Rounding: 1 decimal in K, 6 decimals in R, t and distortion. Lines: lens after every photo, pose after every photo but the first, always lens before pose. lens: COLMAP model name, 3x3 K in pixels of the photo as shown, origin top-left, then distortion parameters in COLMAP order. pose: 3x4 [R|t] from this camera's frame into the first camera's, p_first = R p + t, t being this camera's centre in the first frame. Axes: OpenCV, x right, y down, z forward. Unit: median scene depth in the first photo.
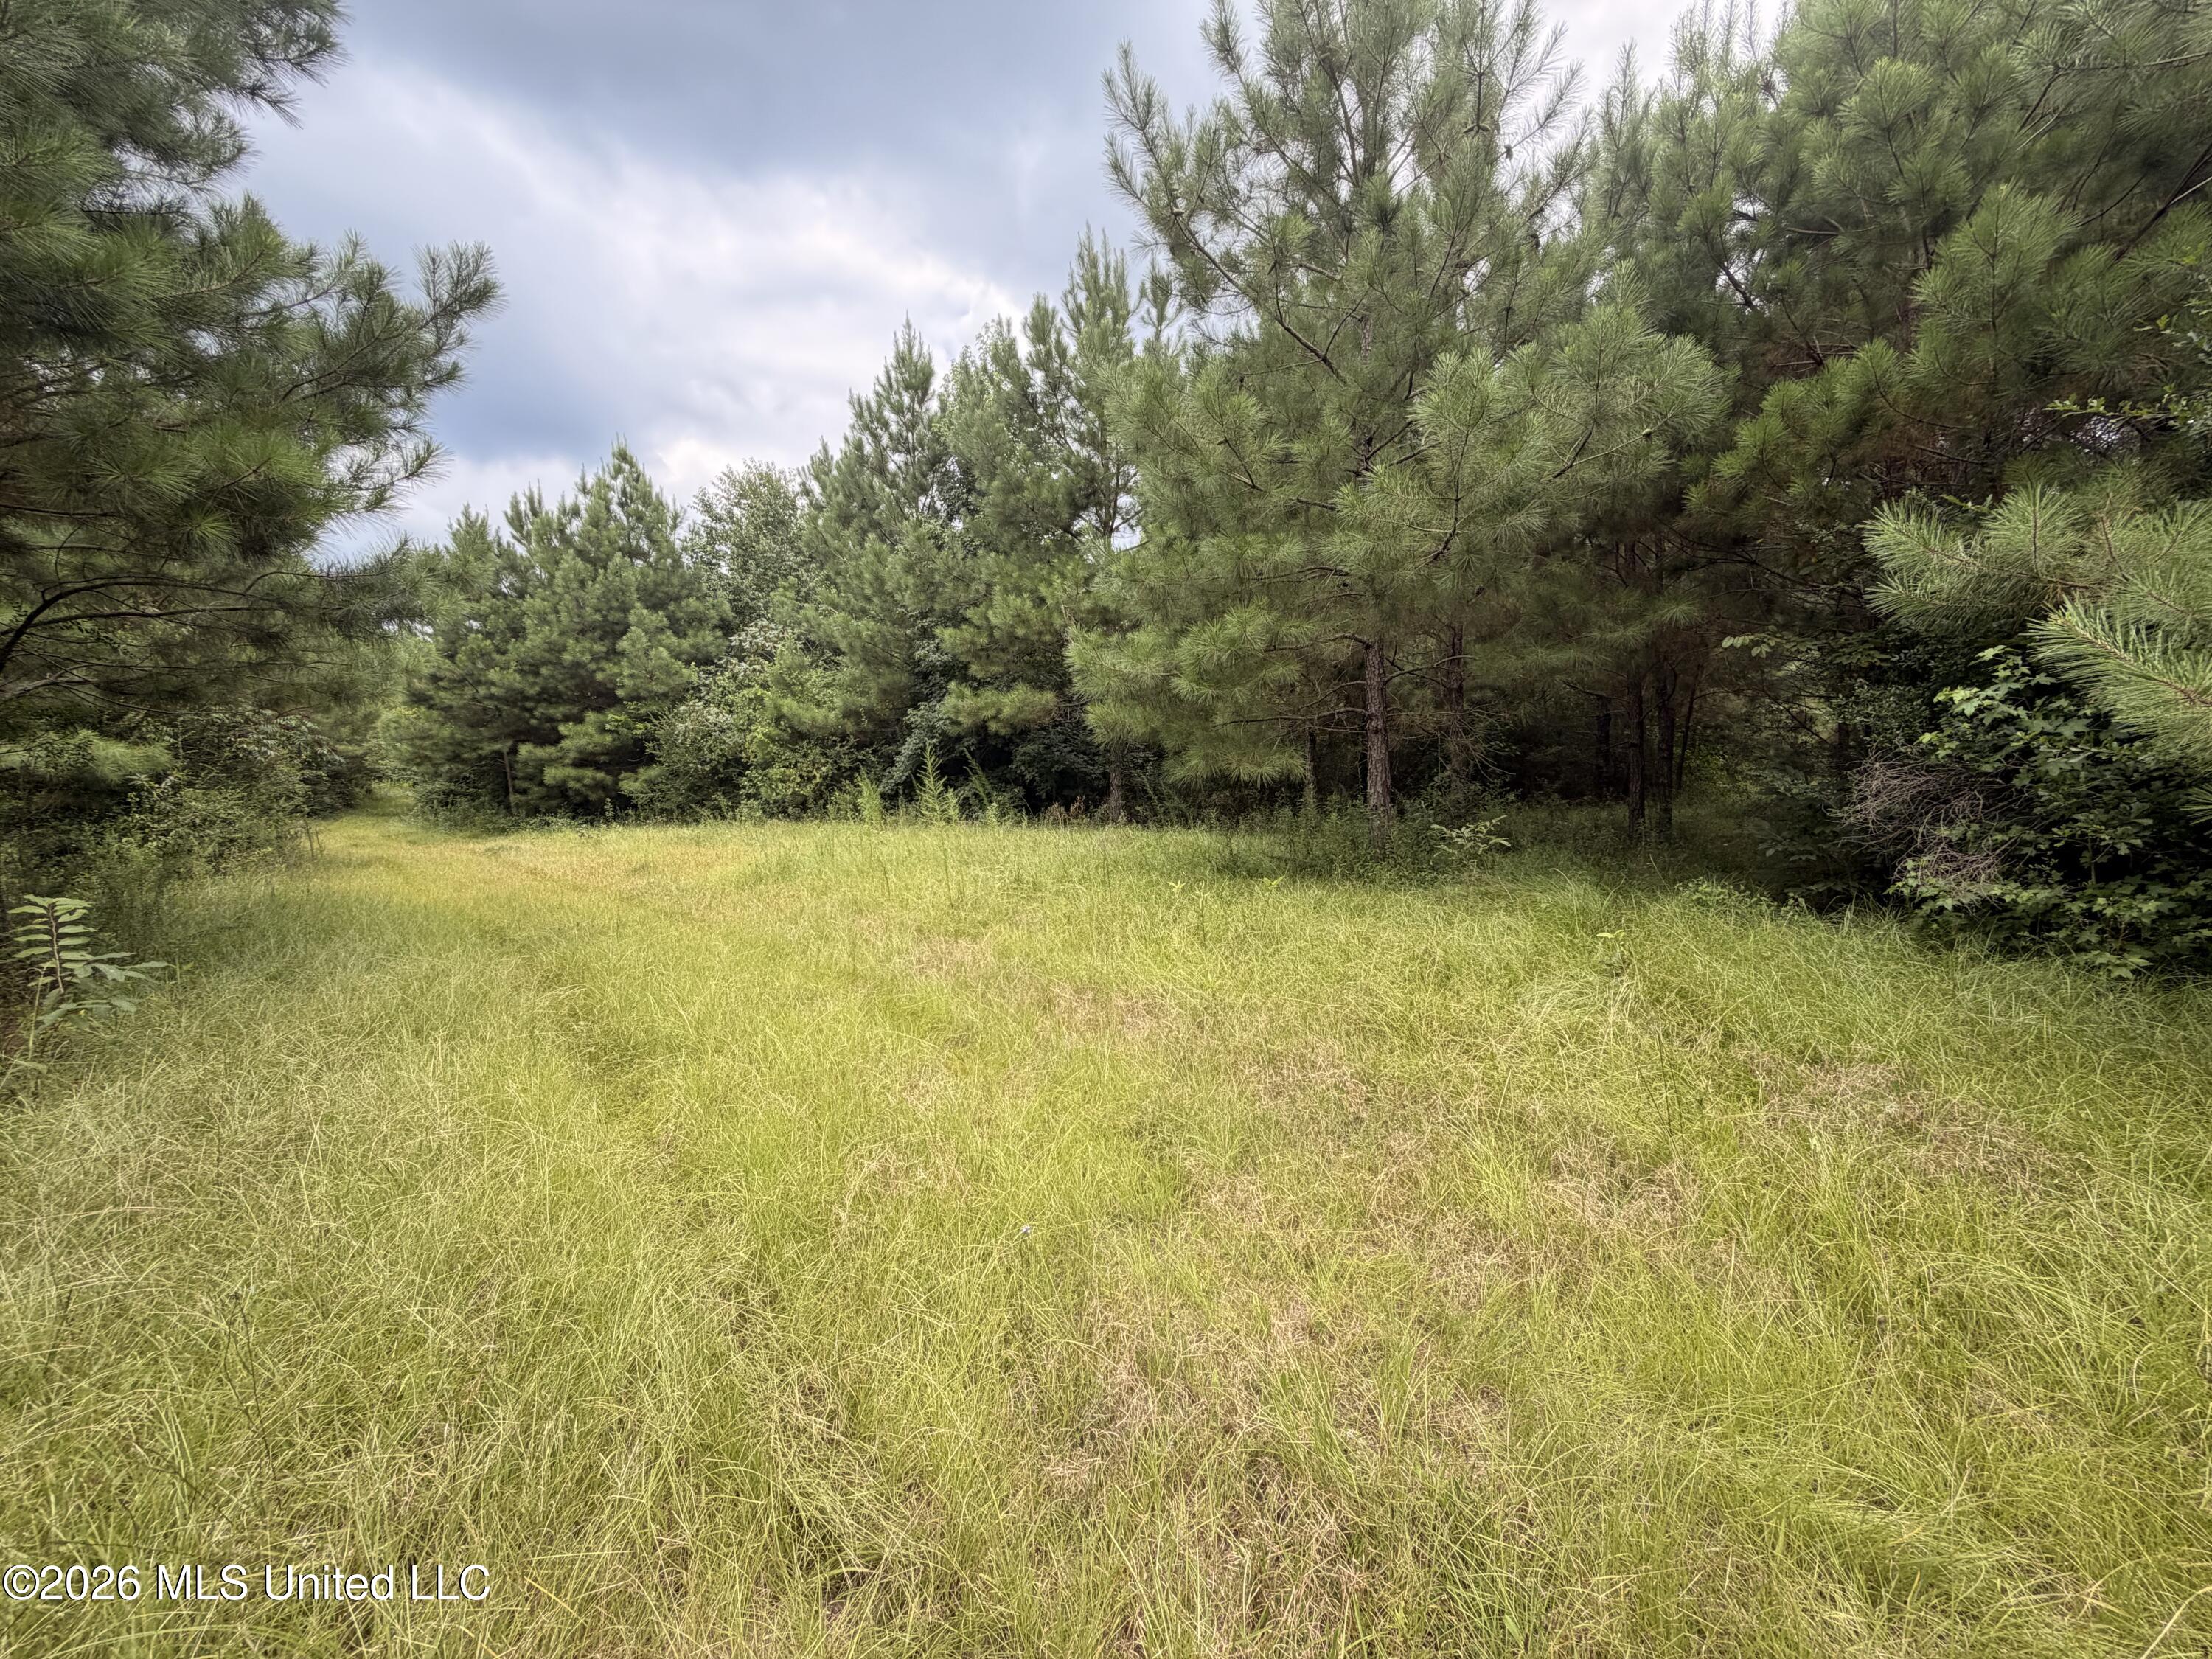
lens RADIAL K [[885.3, 0, 1101.7], [0, 885.3, 827.8], [0, 0, 1]] dist [0.001675, 0.000233]
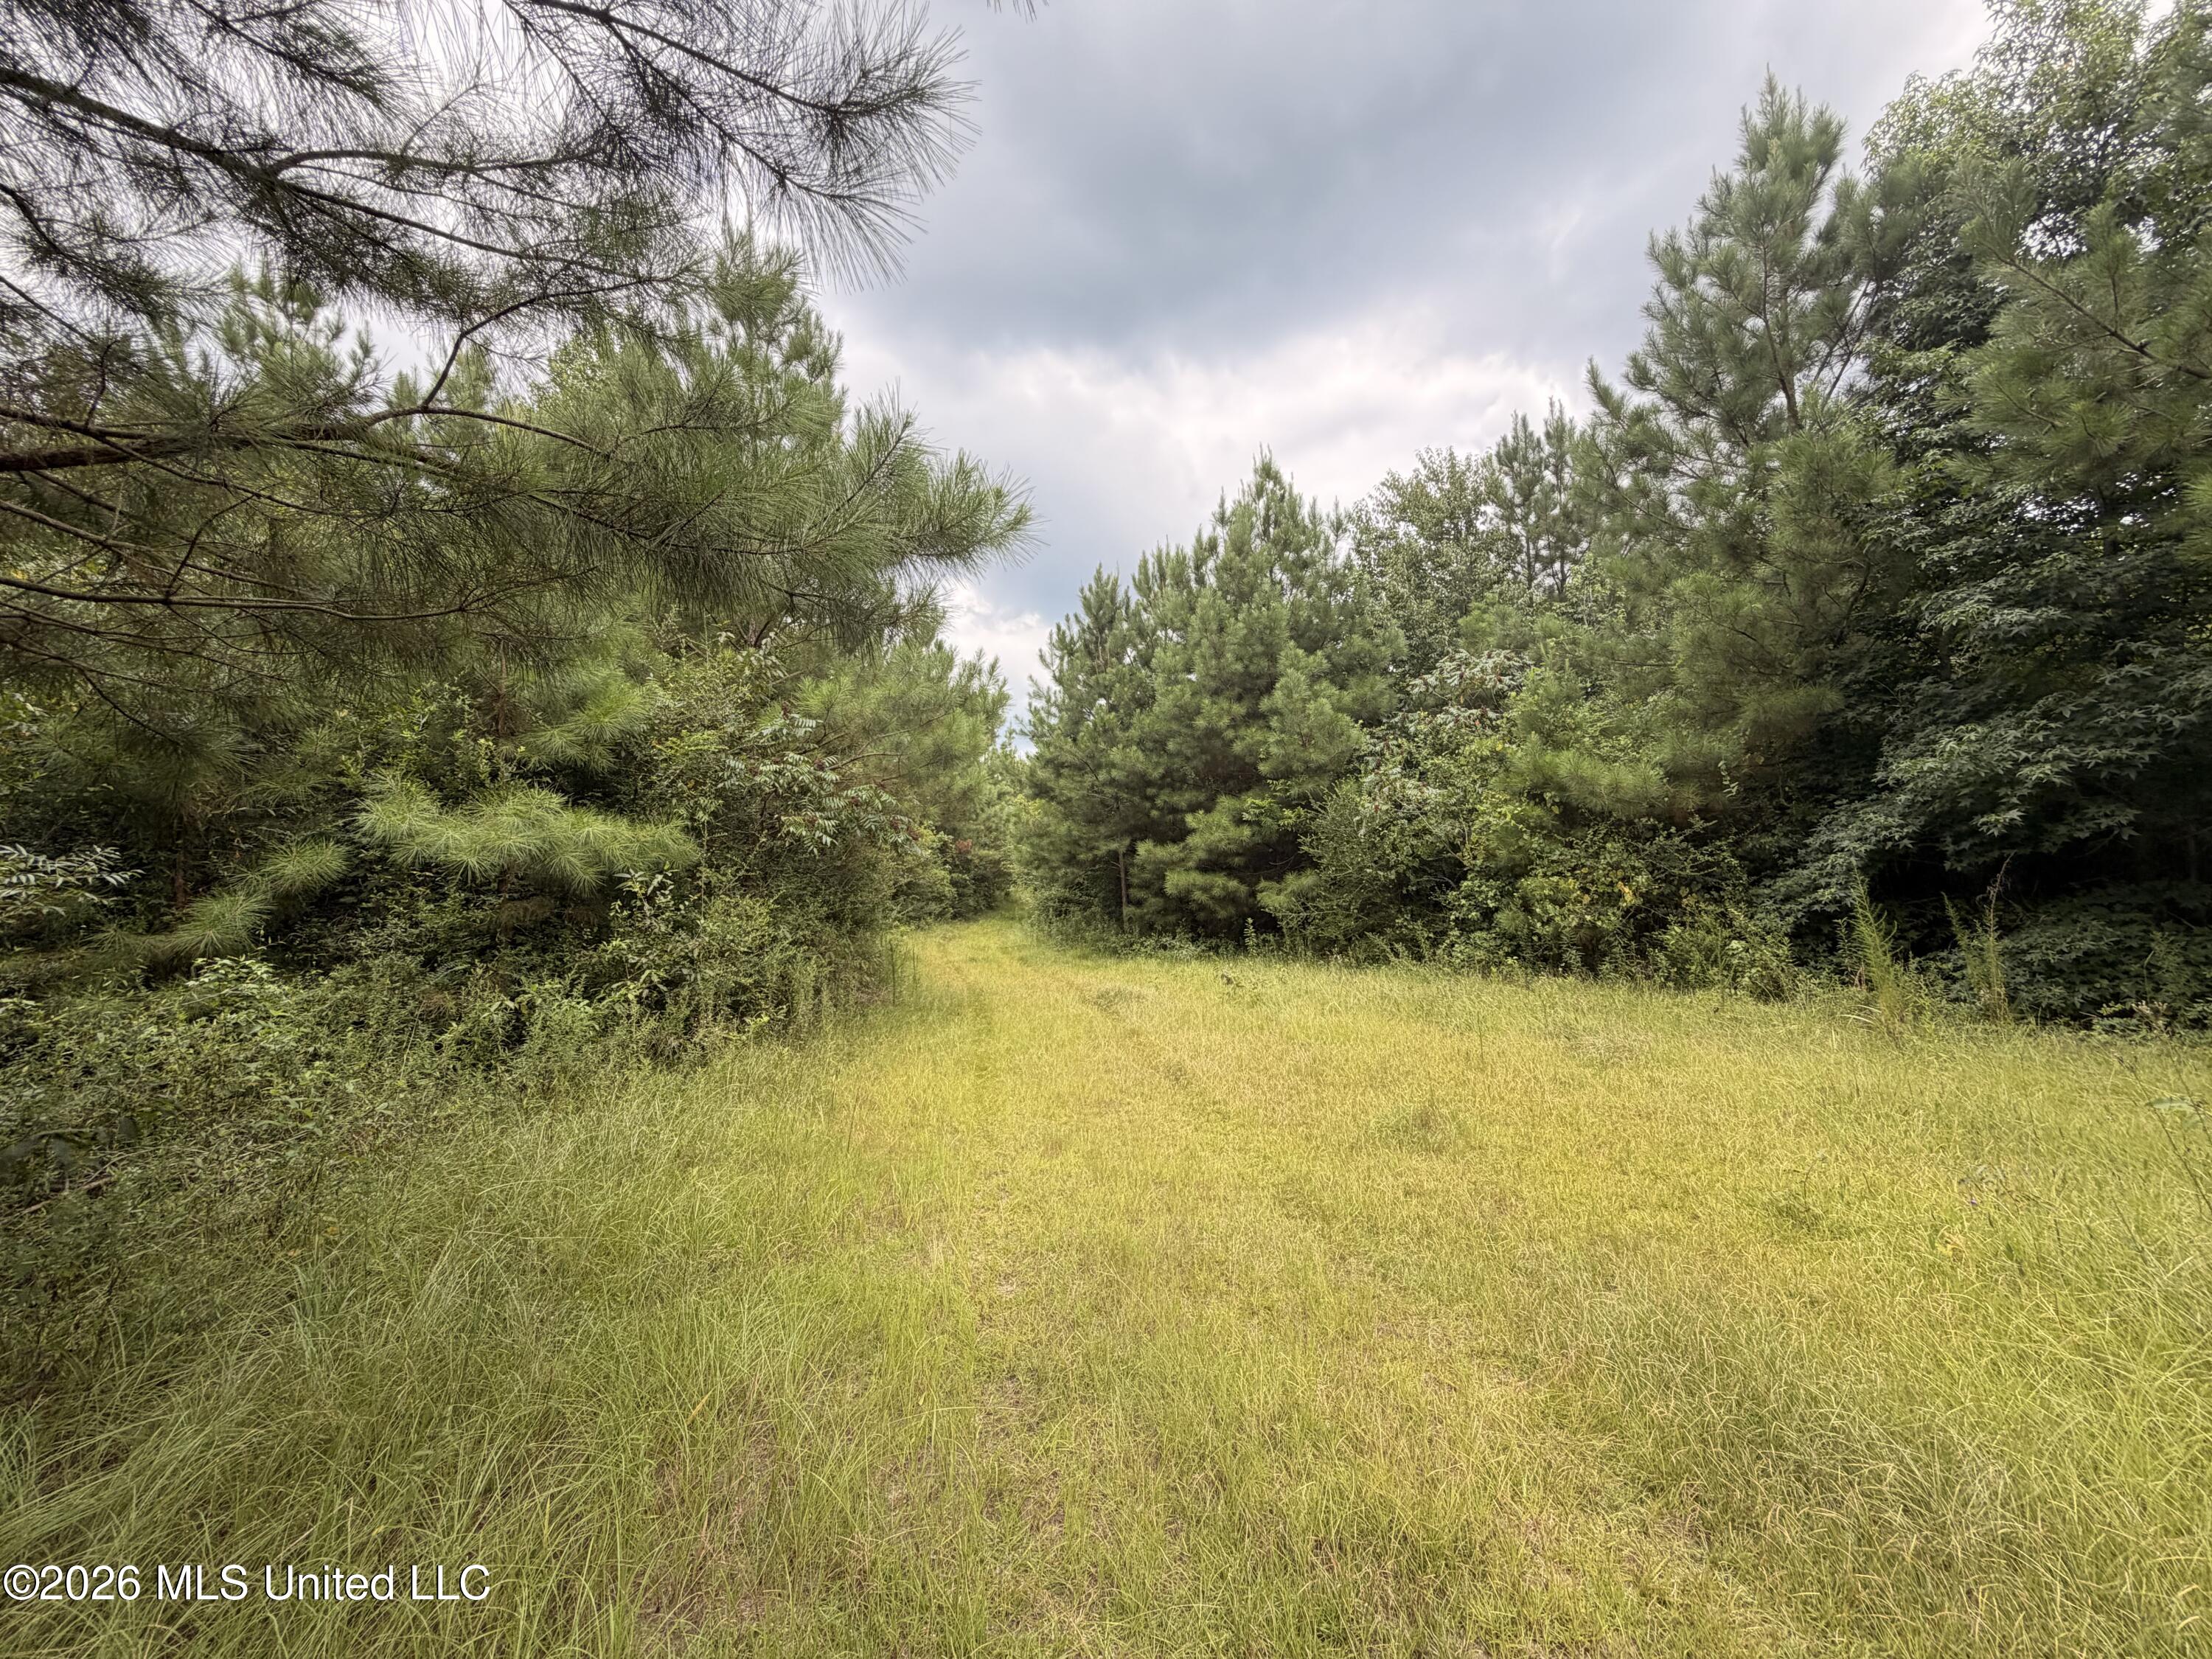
lens RADIAL K [[885.3, 0, 1101.7], [0, 885.3, 827.8], [0, 0, 1]] dist [0.001675, 0.000233]
pose [[0.826681, -0.017666, -0.562394, -0.260490], [-0.052944, 0.992630, -0.109005, -0.021601], [0.560175, 0.119888, 0.819653, 0.363286]]
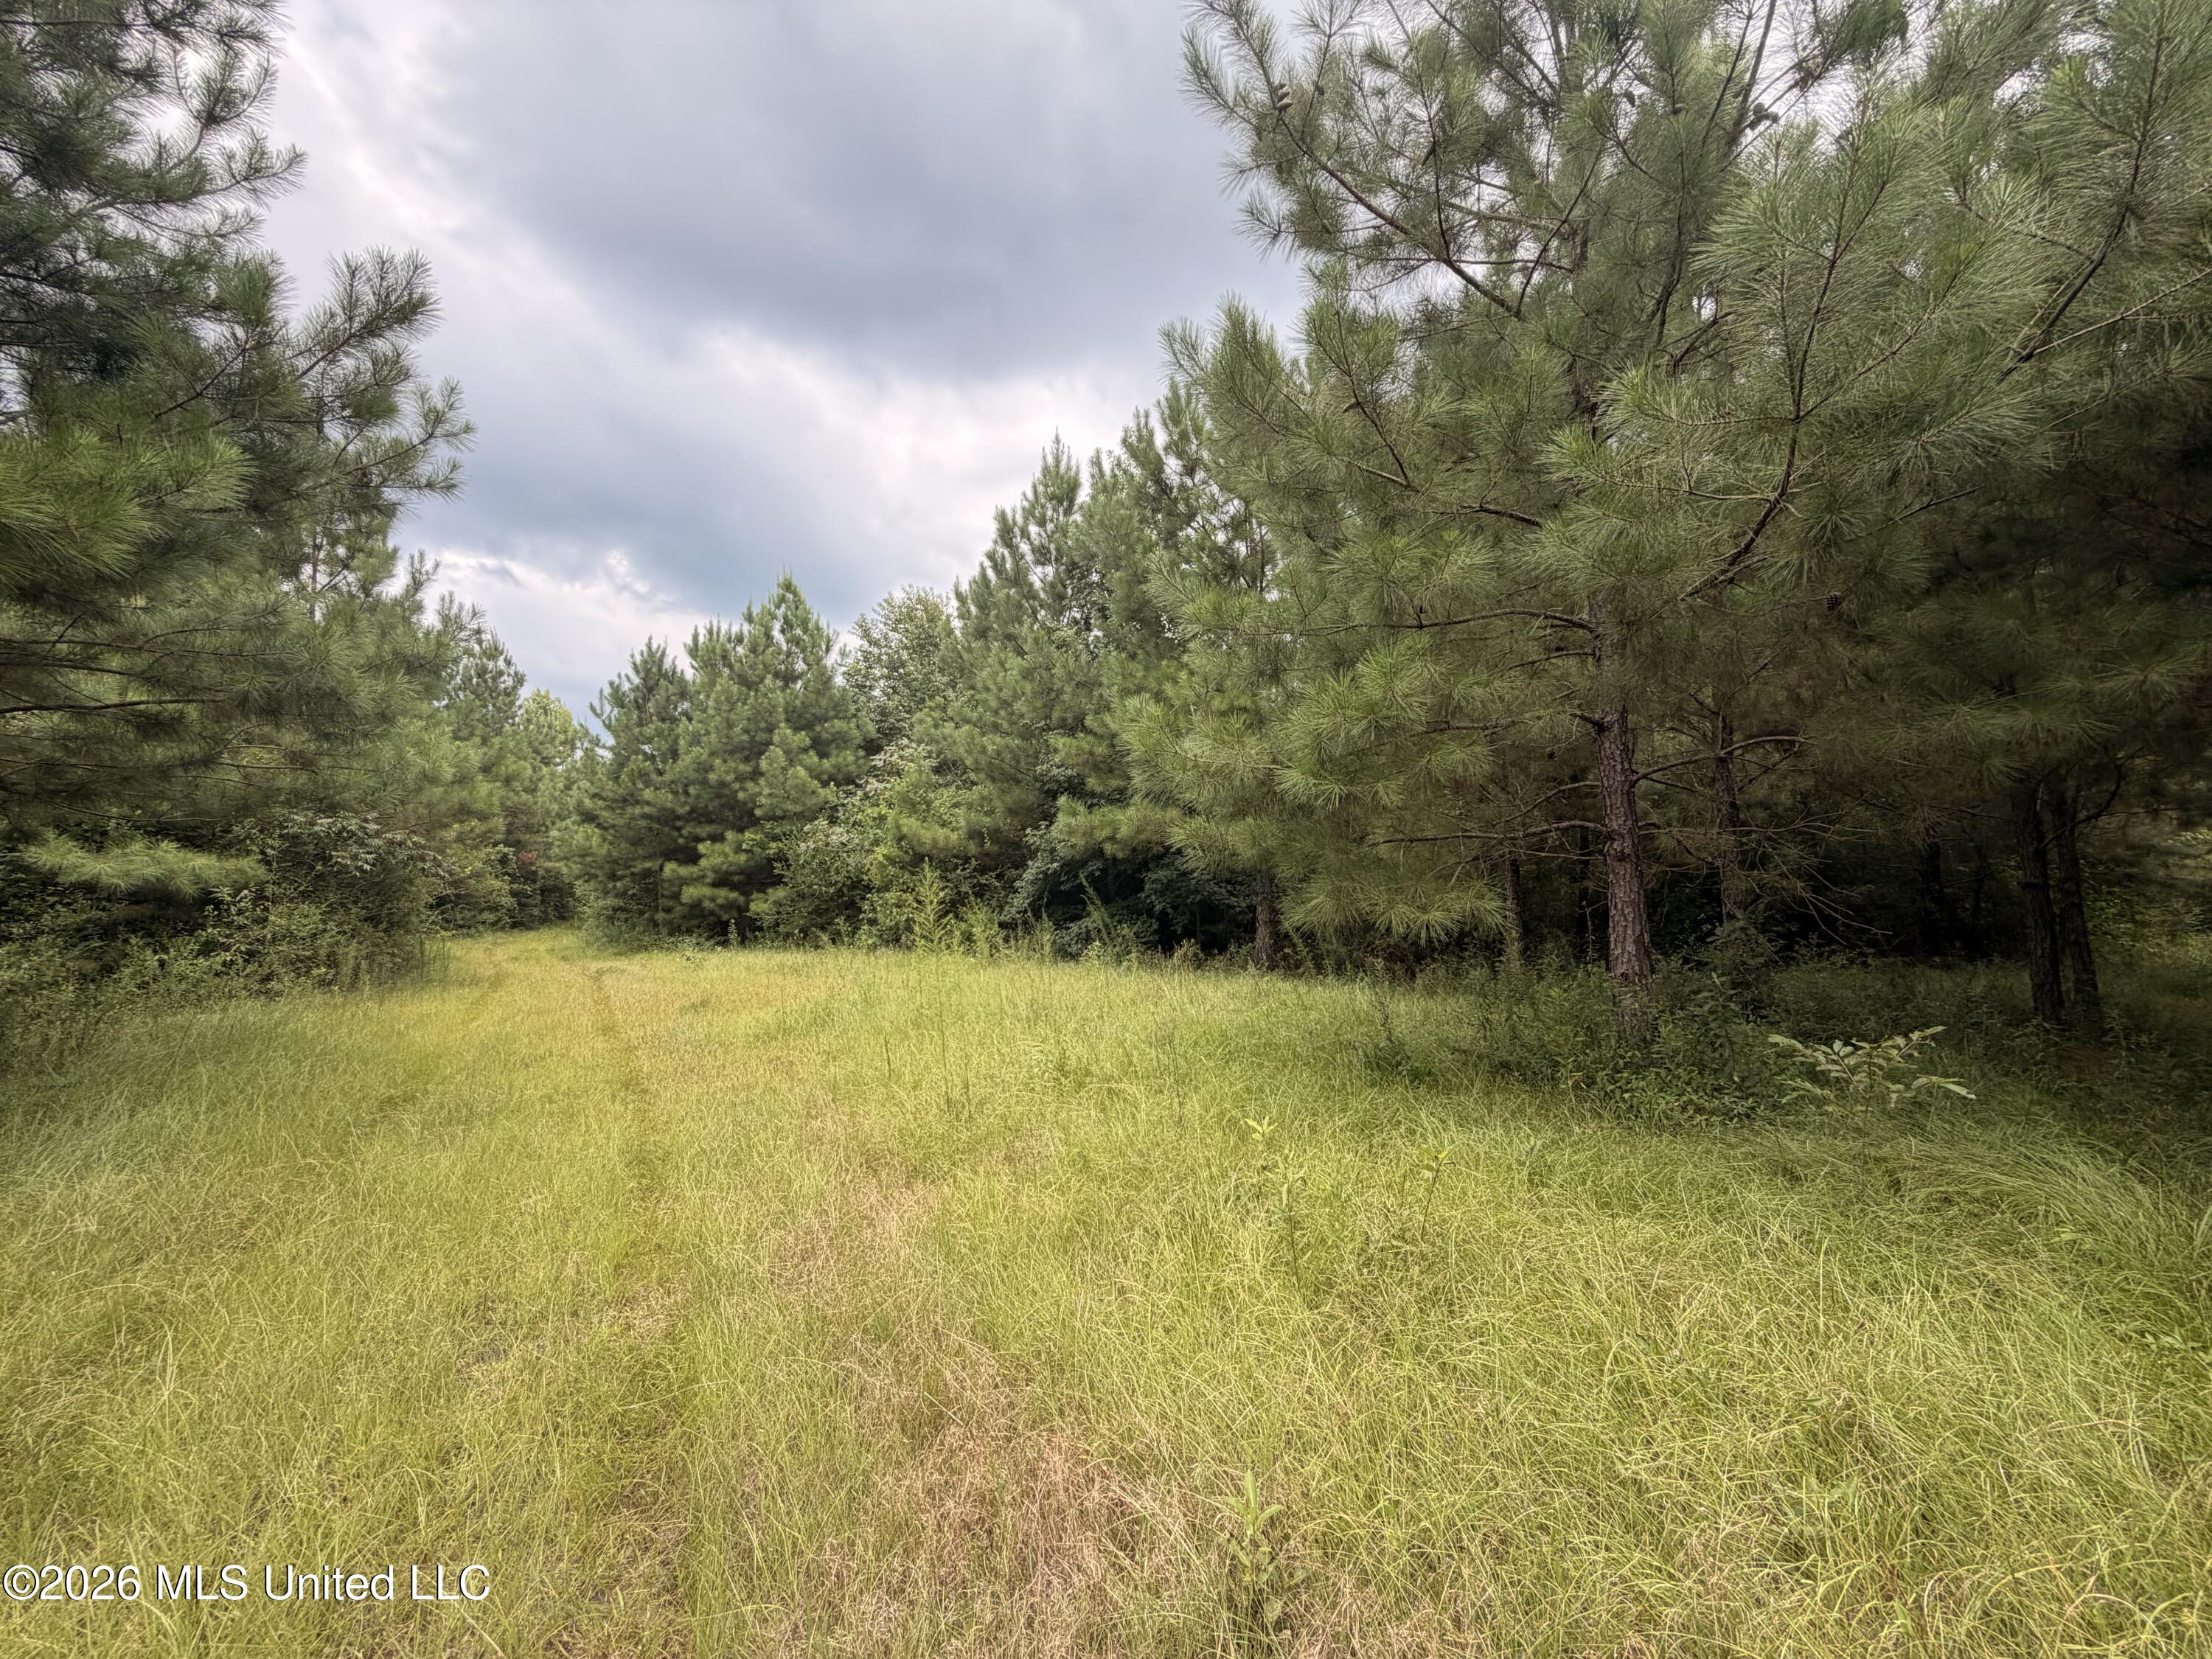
lens RADIAL K [[885.3, 0, 1101.7], [0, 885.3, 827.8], [0, 0, 1]] dist [0.001675, 0.000233]
pose [[0.979447, 0.005693, -0.201619, 0.029686], [-0.034323, 0.989726, -0.138793, -0.011995], [0.198758, 0.142861, 0.969580, 0.126779]]
